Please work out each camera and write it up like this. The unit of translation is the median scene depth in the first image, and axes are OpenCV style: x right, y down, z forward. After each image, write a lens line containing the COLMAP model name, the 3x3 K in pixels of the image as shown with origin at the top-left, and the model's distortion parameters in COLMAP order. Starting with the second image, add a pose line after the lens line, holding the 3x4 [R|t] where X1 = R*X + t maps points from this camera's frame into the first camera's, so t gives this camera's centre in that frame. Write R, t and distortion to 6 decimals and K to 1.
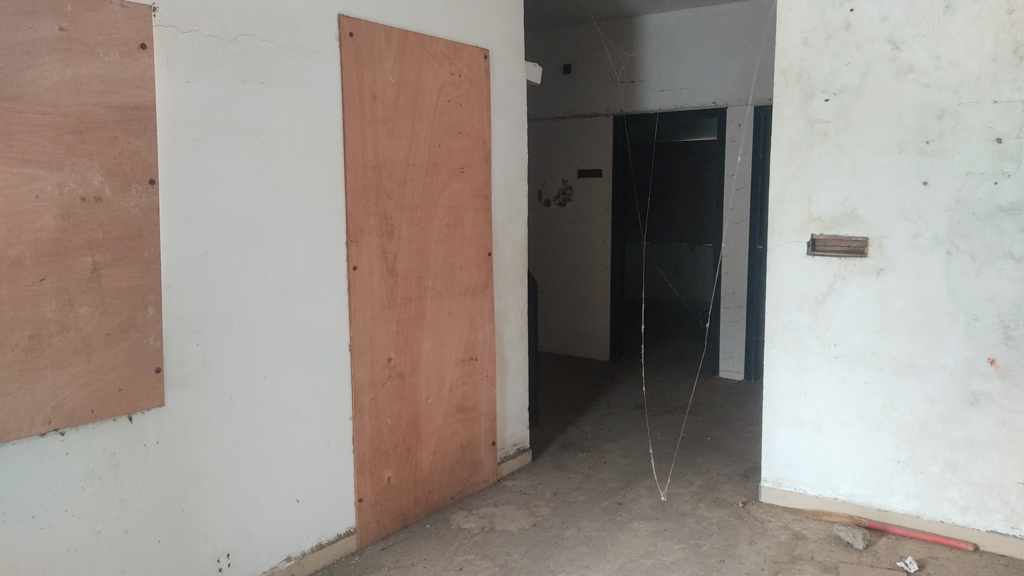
lens RADIAL K [[771.0, 0, 513.3], [0, 771.0, 293.9], [0, 0, 1]] dist [0.117087, -0.204157]
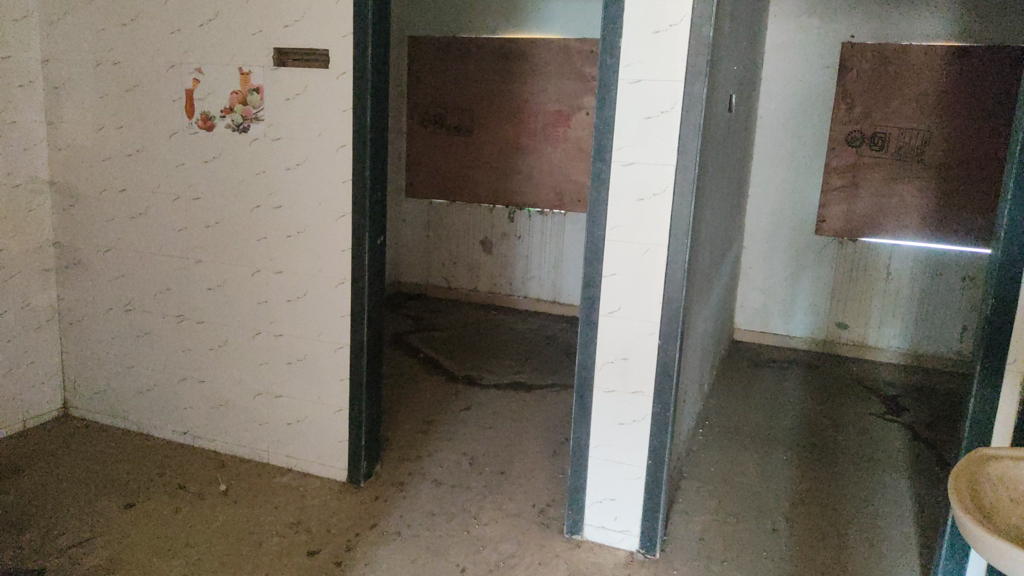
lens RADIAL K [[771.0, 0, 513.3], [0, 771.0, 293.9], [0, 0, 1]] dist [0.117087, -0.204157]
pose [[0.966907, 0.004430, 0.255090, 0.196949], [-0.026768, 0.996092, 0.084165, -0.126934], [-0.253720, -0.088209, 0.963247, 1.051379]]
